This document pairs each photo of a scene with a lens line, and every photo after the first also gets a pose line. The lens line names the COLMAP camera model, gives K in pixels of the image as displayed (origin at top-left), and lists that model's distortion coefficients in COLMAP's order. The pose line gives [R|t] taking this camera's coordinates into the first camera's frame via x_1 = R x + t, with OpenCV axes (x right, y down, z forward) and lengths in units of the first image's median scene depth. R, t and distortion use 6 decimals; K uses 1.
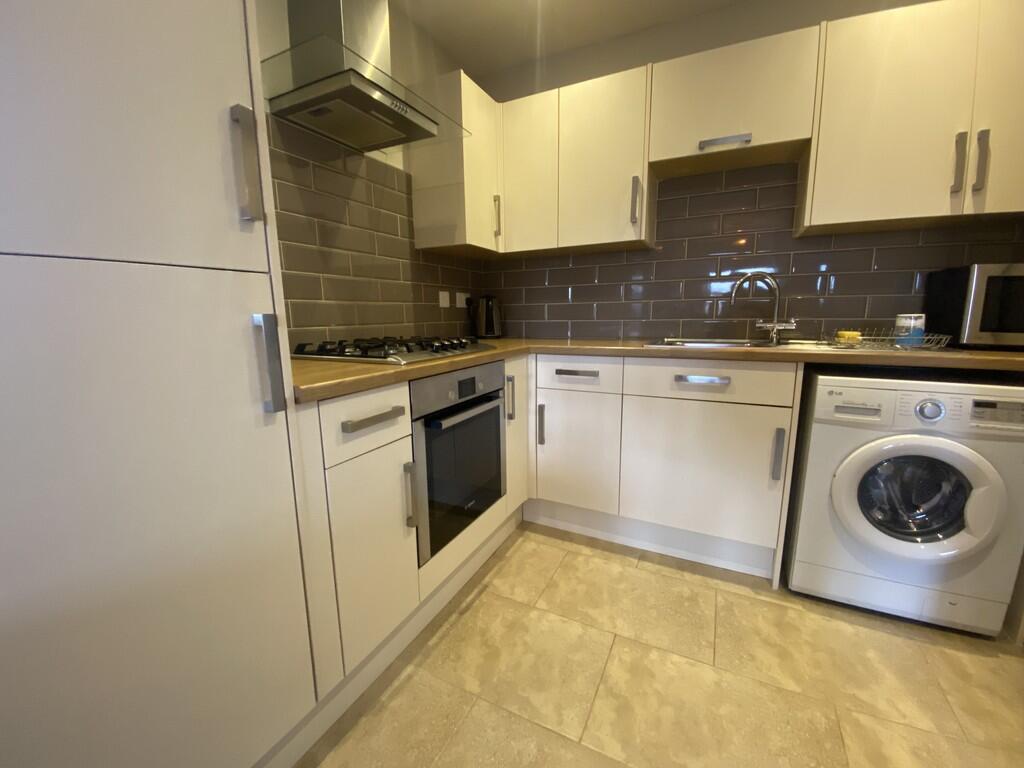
lens RADIAL K [[412.9, 0, 510.2], [0, 412.9, 384.3], [0, 0, 1]] dist [0.027855, -0.025431]
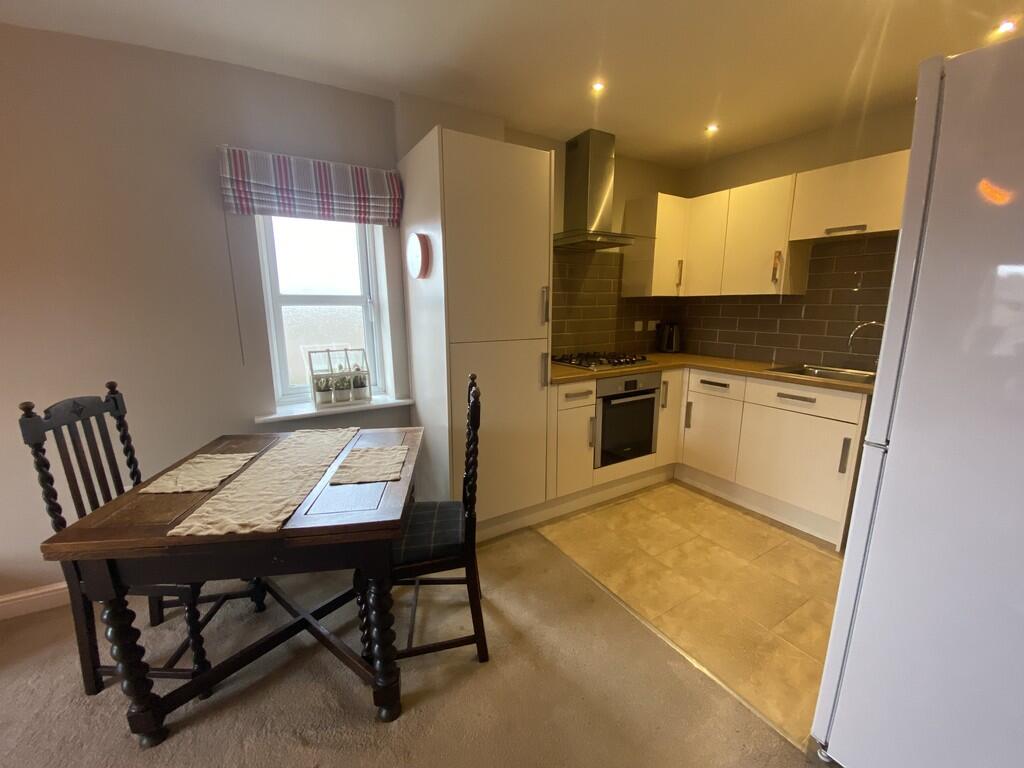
lens RADIAL K [[412.9, 0, 510.2], [0, 412.9, 384.3], [0, 0, 1]] dist [0.027855, -0.025431]
pose [[0.847954, 0.112001, -0.518102, 0.337472], [-0.097755, 0.993699, 0.054821, -0.038056], [0.520977, 0.004161, 0.853560, -0.739423]]
